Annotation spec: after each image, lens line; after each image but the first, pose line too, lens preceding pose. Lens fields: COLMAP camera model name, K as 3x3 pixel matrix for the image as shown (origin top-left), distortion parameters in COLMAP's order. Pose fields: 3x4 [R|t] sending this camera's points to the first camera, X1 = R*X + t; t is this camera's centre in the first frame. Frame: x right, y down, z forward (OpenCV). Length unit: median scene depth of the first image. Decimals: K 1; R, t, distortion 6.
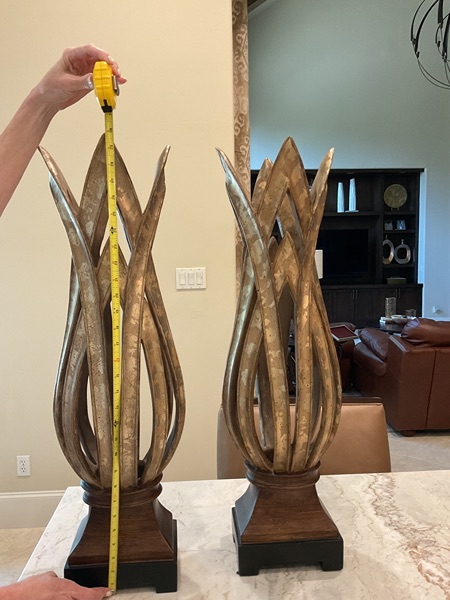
lens RADIAL K [[506.3, 0, 228.0], [0, 506.3, 299.5], [0, 0, 1]] dist [-0.010704, -0.019489]
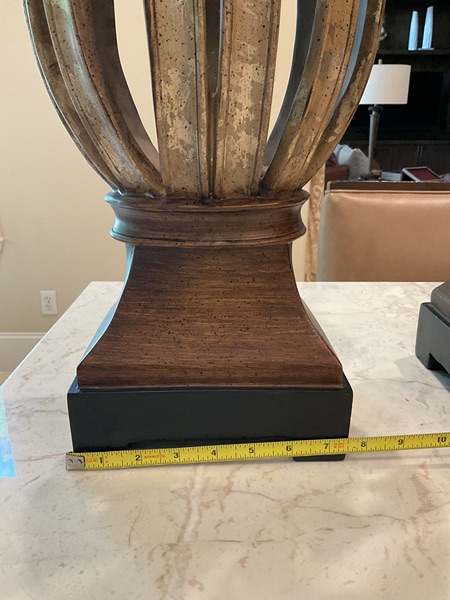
lens RADIAL K [[506.3, 0, 223.2], [0, 506.3, 300.5], [0, 0, 1]] dist [-0.010704, -0.019489]
pose [[0.996981, 0.037455, -0.068014, -0.057463], [-0.020028, 0.970370, 0.240793, 0.116921], [0.075017, -0.238704, 0.968190, 0.204580]]
